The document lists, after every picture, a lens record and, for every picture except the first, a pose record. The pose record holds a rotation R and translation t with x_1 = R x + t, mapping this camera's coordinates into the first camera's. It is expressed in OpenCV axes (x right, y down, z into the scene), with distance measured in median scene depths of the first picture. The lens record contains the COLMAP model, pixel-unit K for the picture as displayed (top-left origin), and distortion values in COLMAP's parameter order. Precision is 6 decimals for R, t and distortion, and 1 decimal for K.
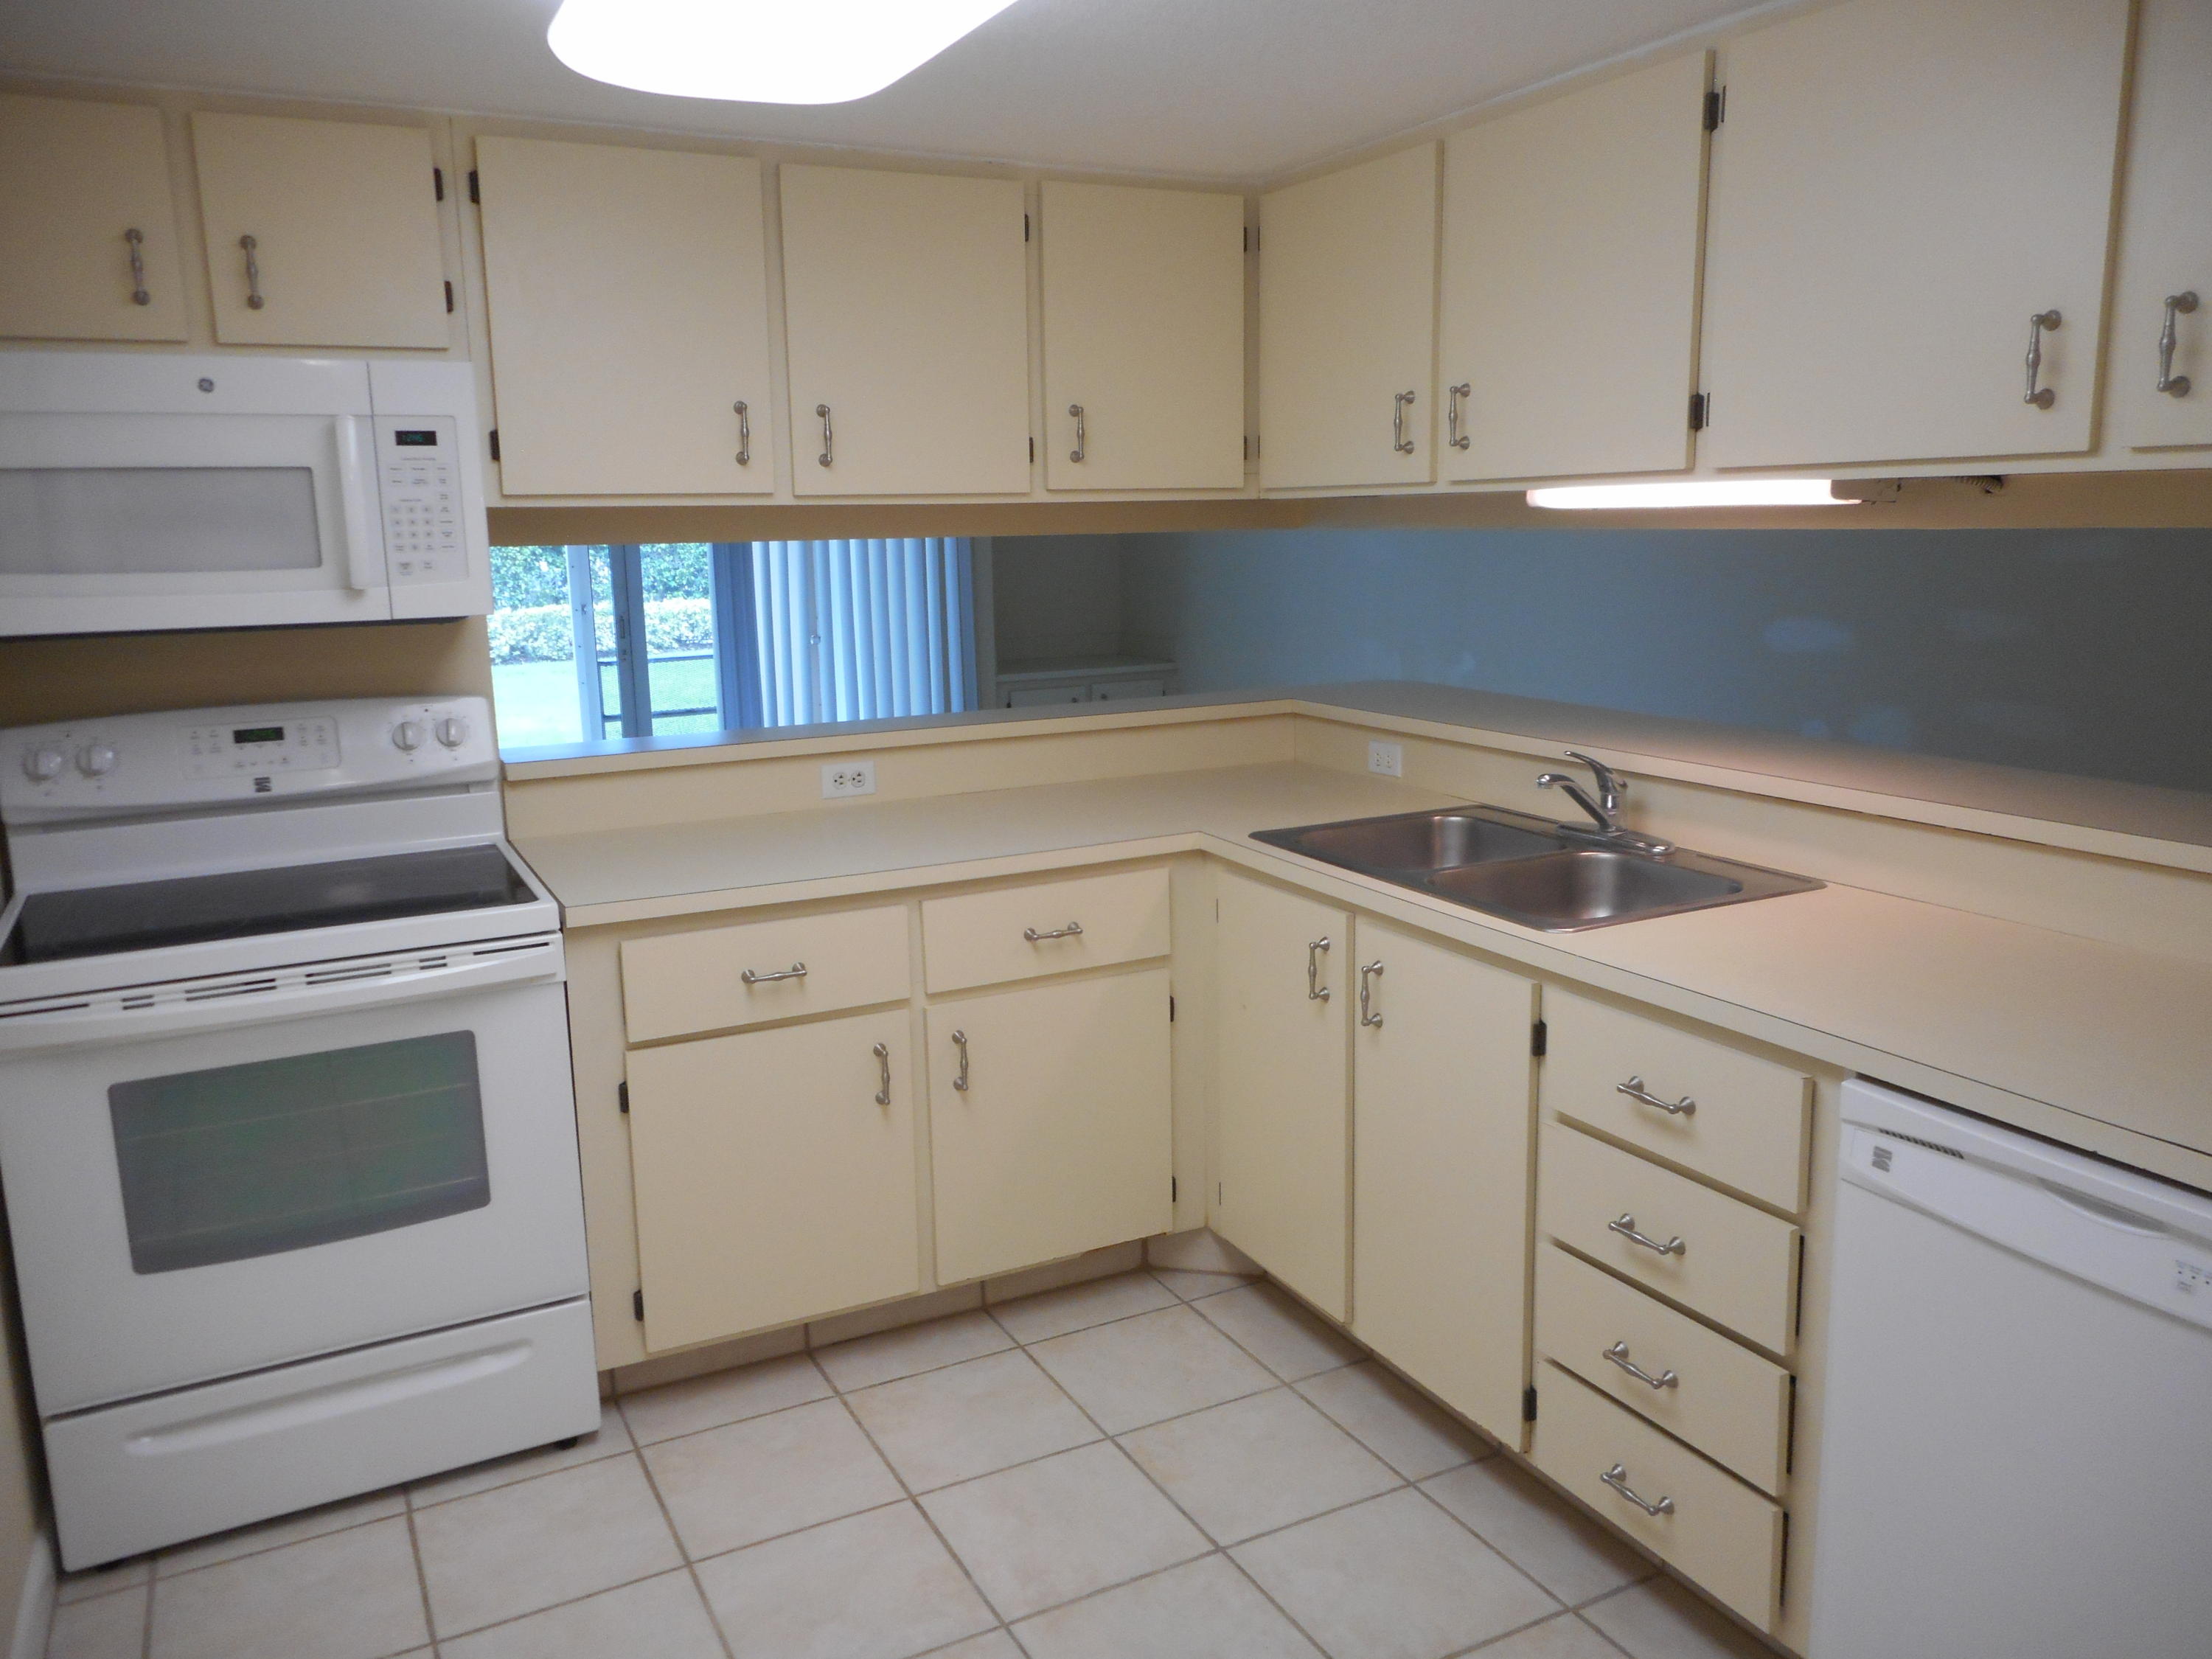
lens RADIAL K [[1660.5, 0, 1105.0], [0, 1660.5, 827.1], [0, 0, 1]] dist [0.024495, -0.013172]
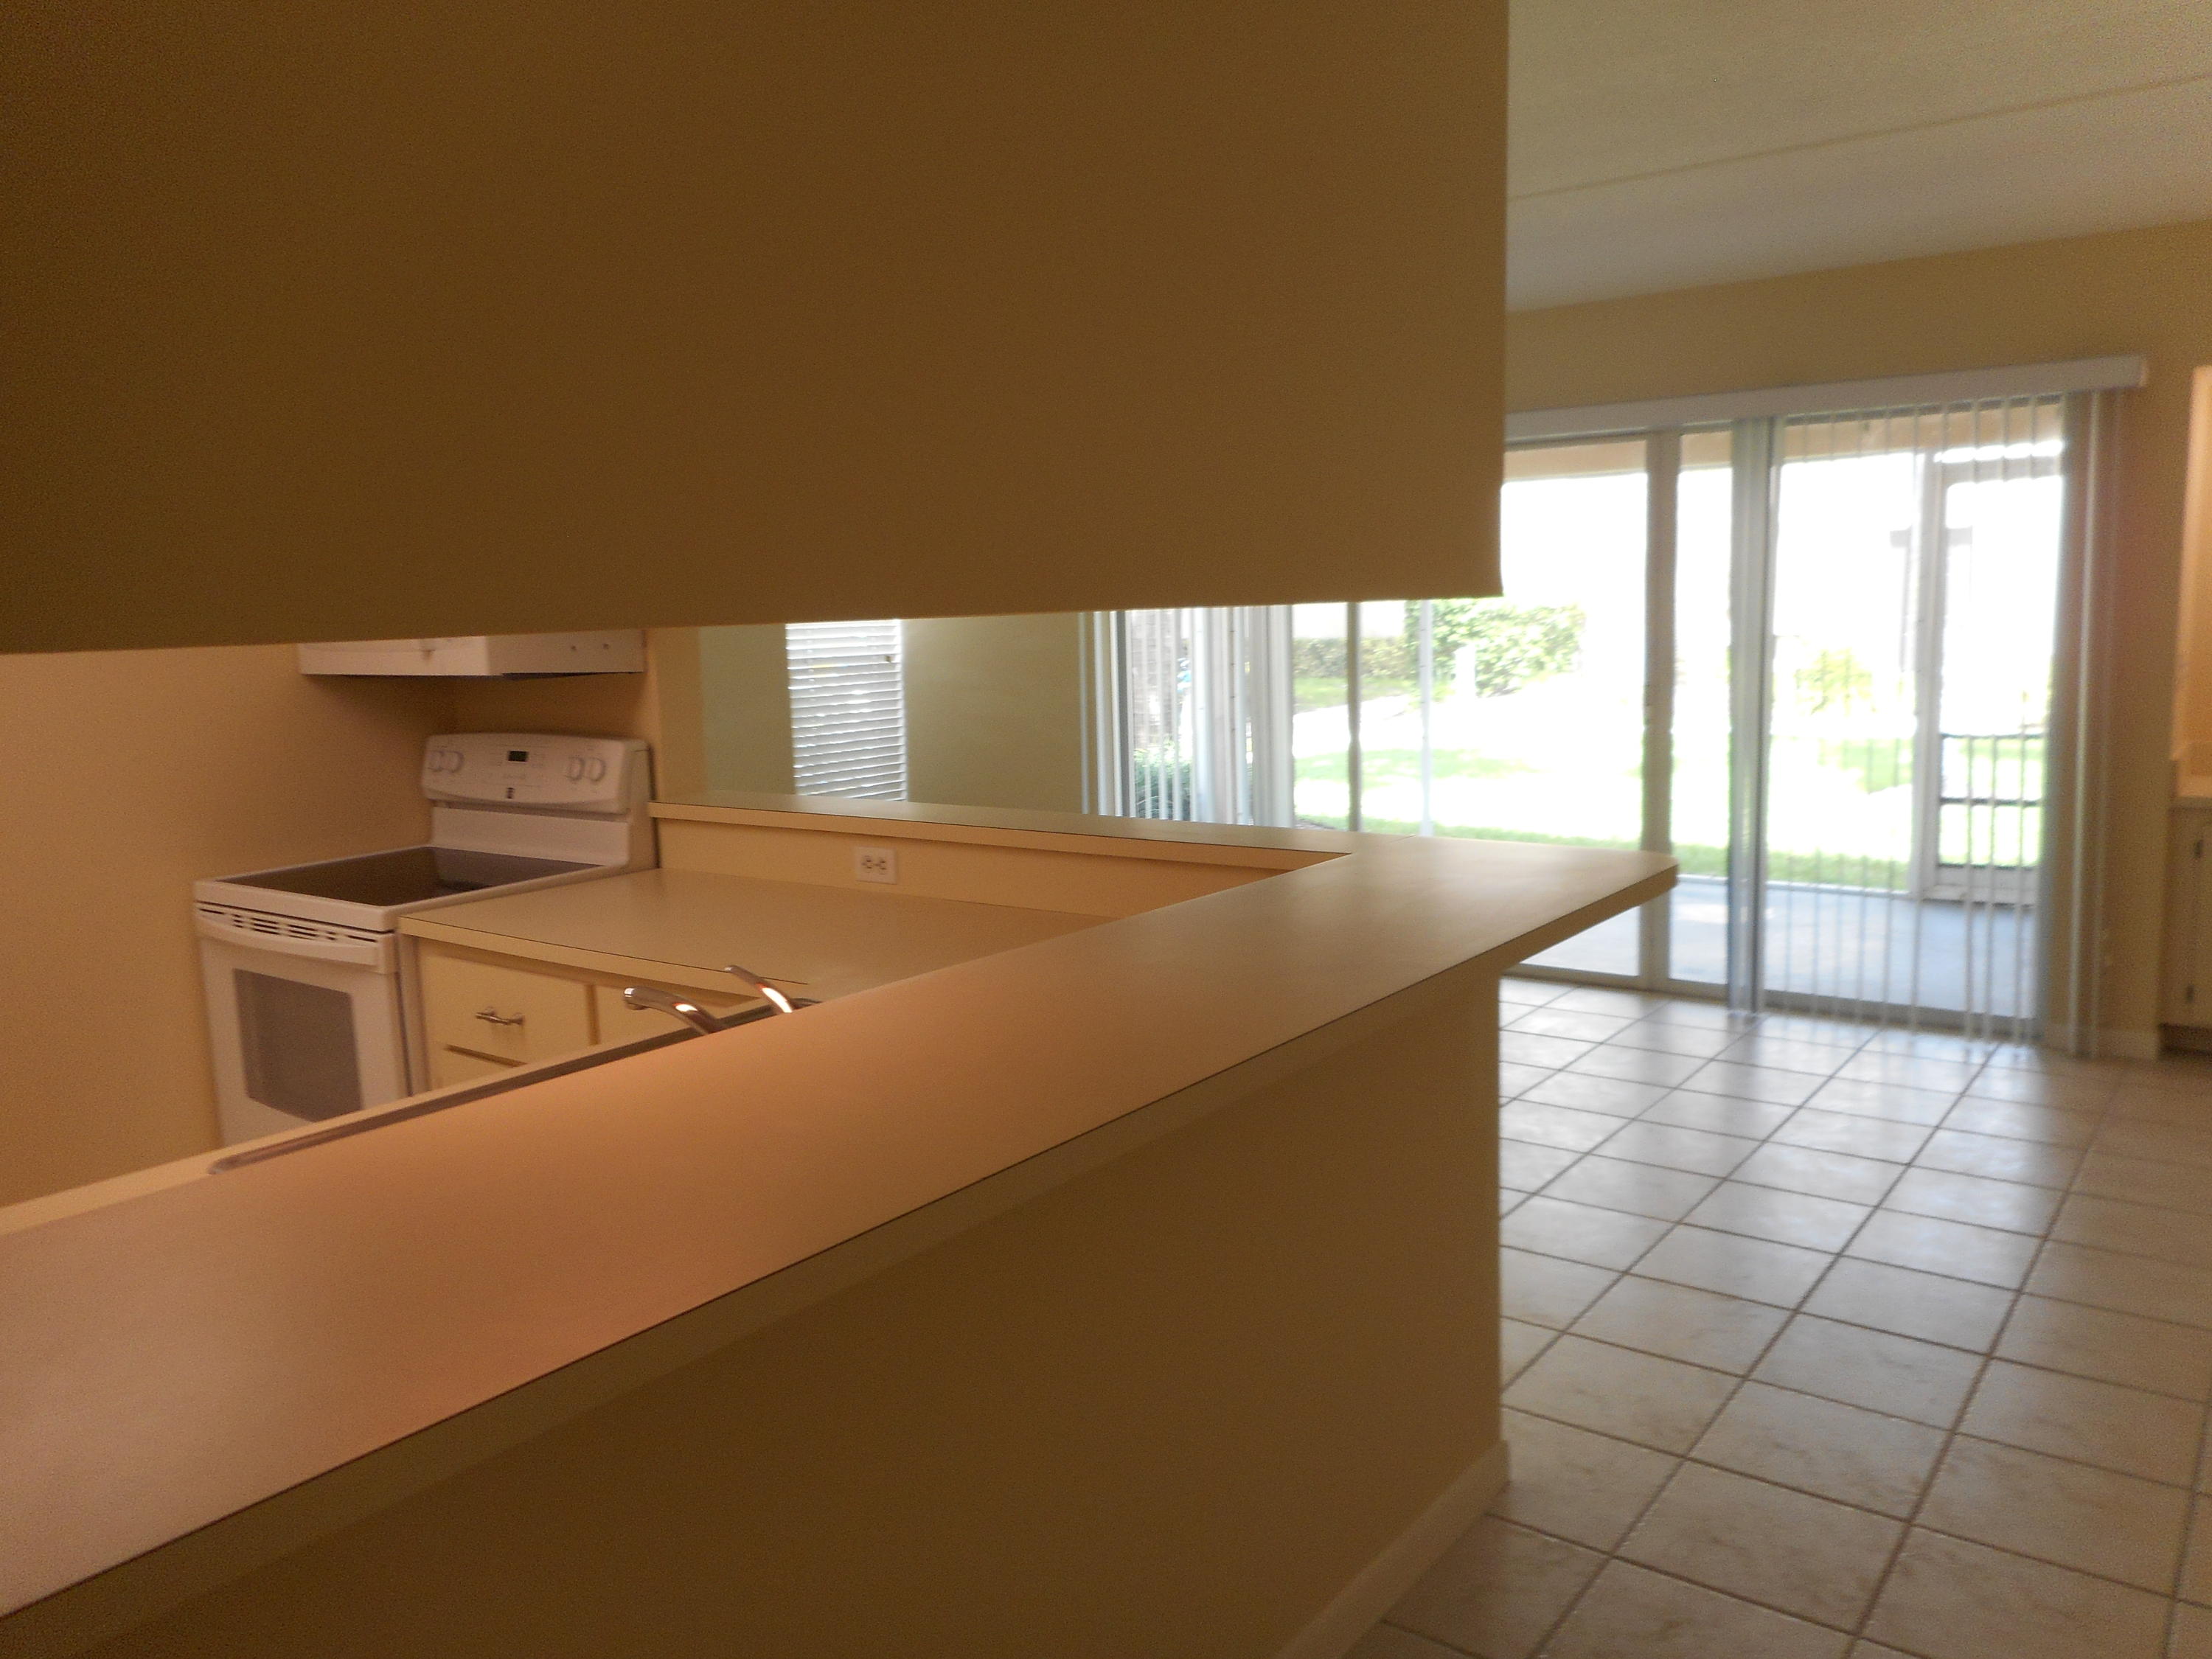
lens RADIAL K [[1660.5, 0, 1104.8], [0, 1660.5, 818.0], [0, 0, 1]] dist [0.024495, -0.013172]
pose [[0.435781, 0.125899, -0.891204, 0.746722], [-0.148956, 0.986603, 0.066539, -0.137694], [0.887641, 0.103753, 0.448696, 0.685506]]
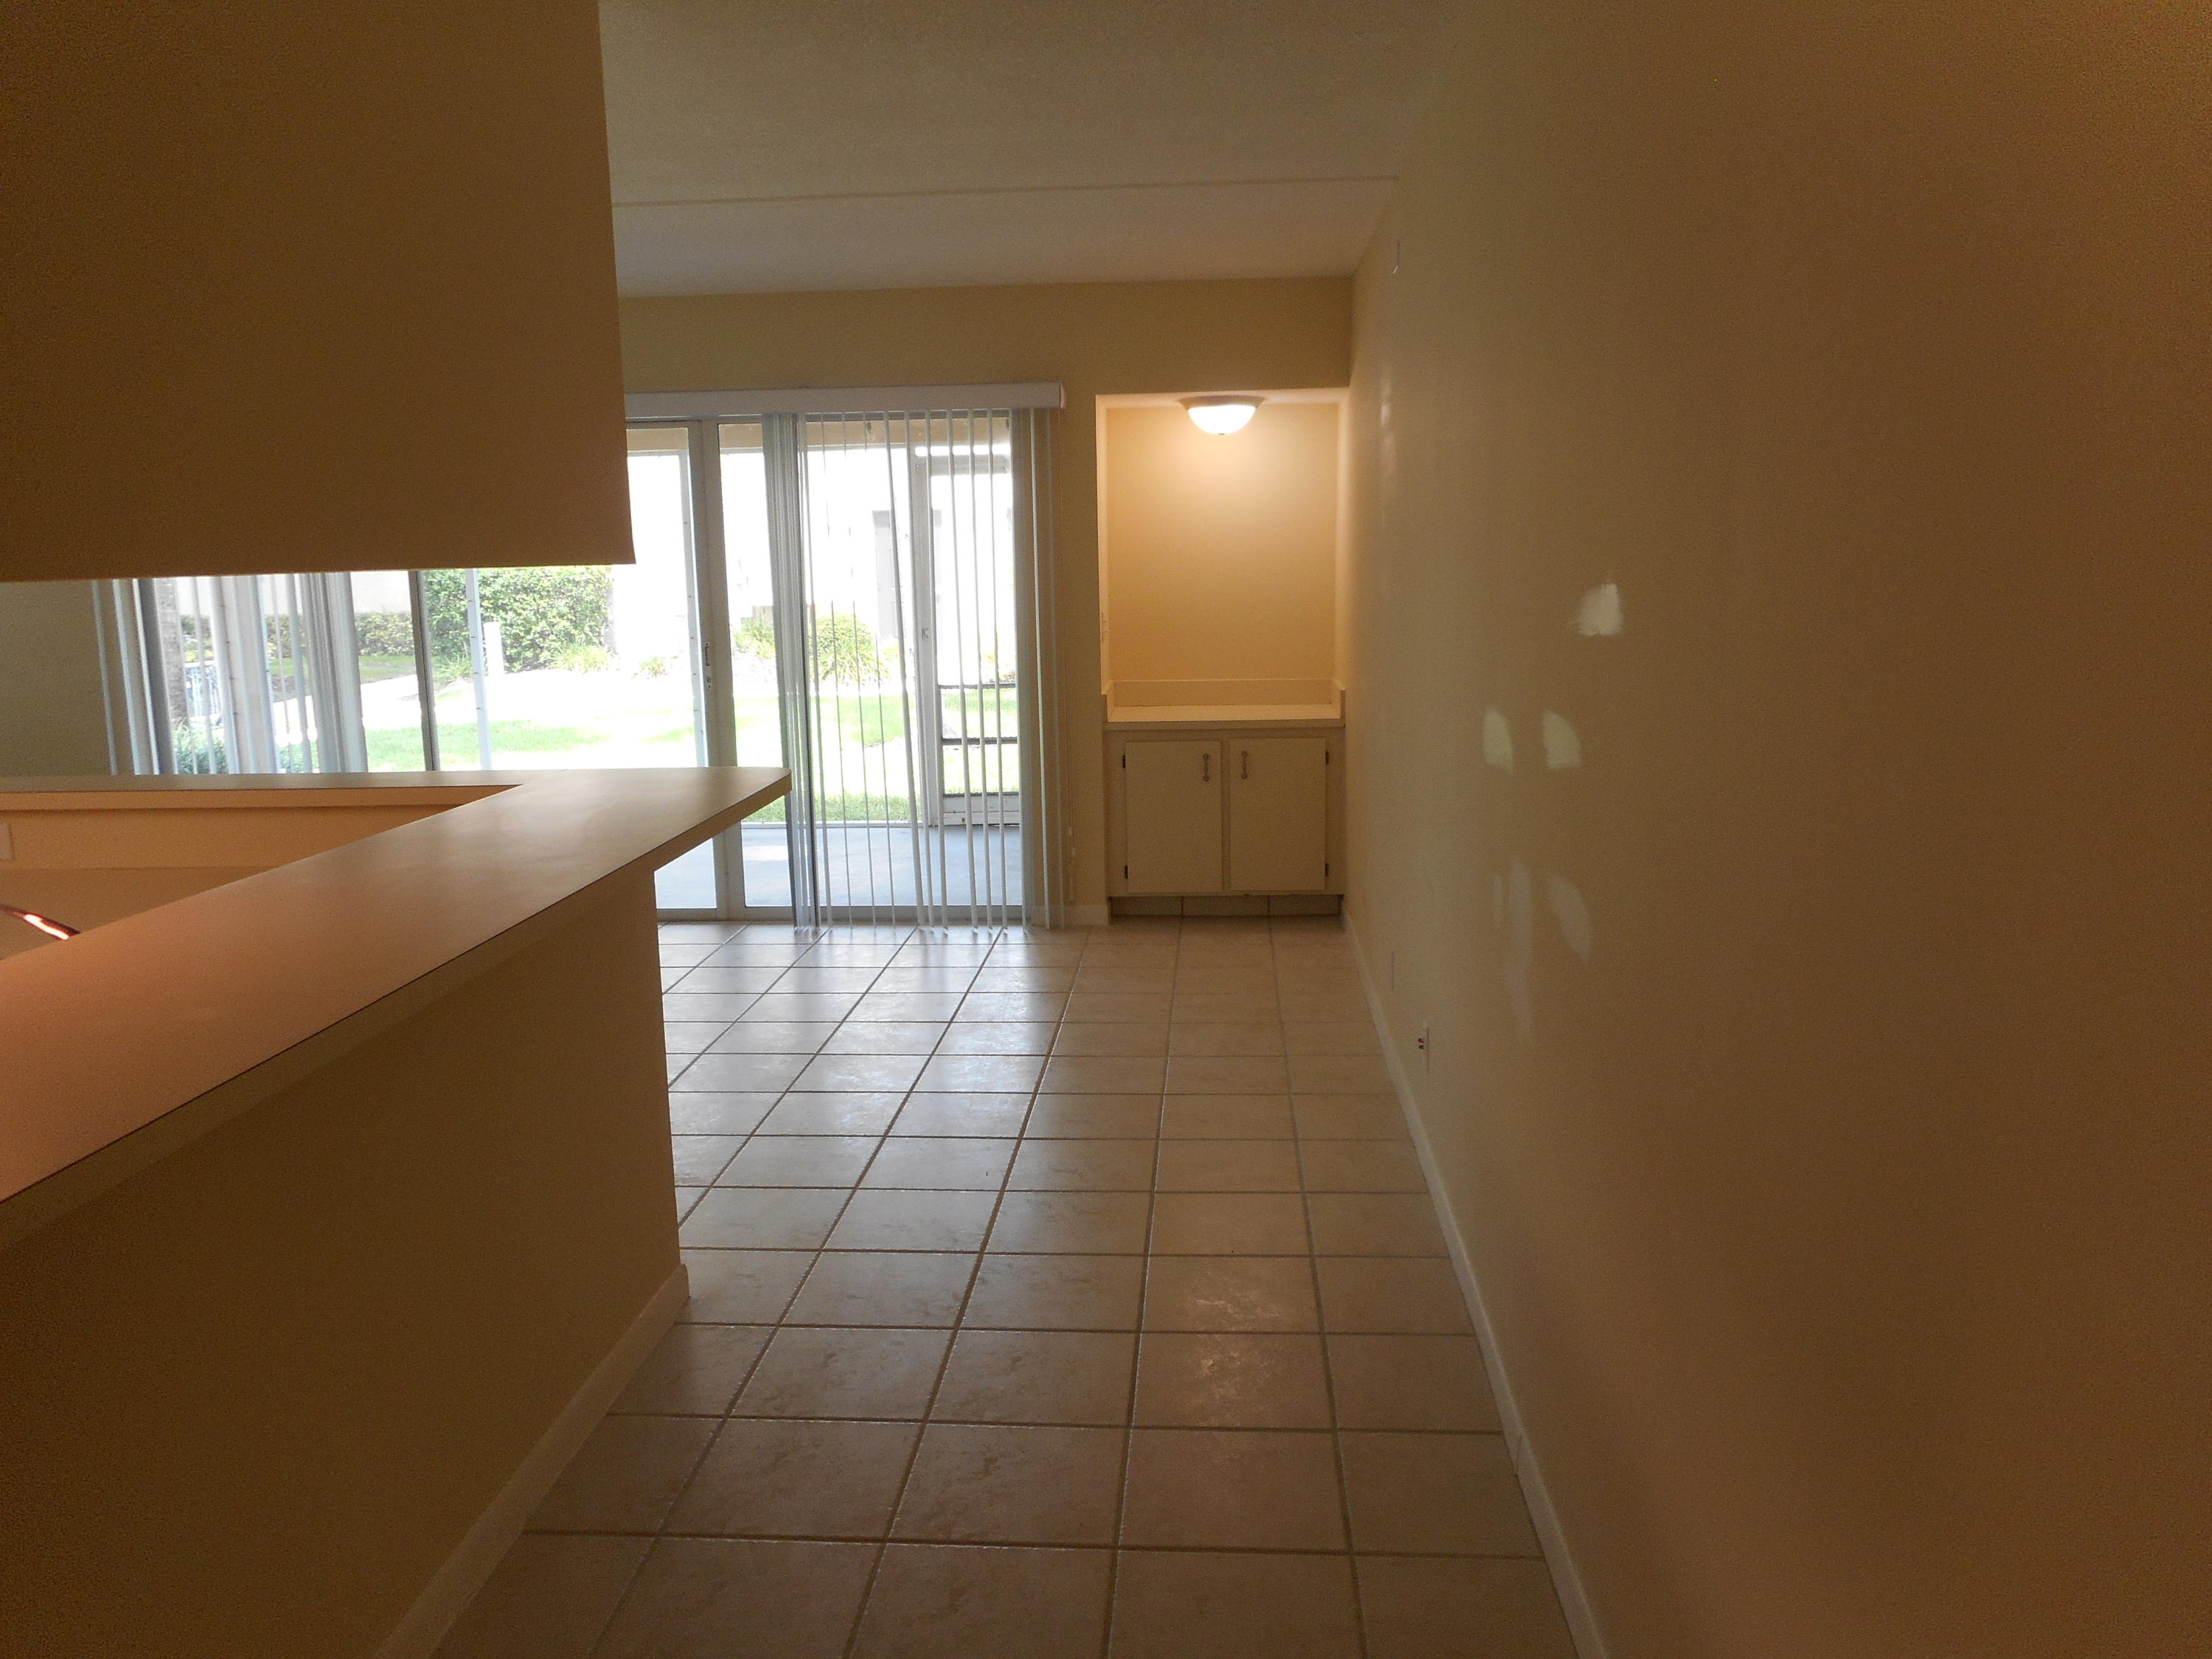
lens RADIAL K [[1660.5, 0, 1105.8], [0, 1660.5, 825.8], [0, 0, 1]] dist [0.024495, -0.013172]
pose [[0.854995, 0.088342, -0.511057, 0.840334], [-0.094051, 0.995458, 0.014730, -0.106868], [0.510037, 0.035471, 0.859420, 0.523364]]
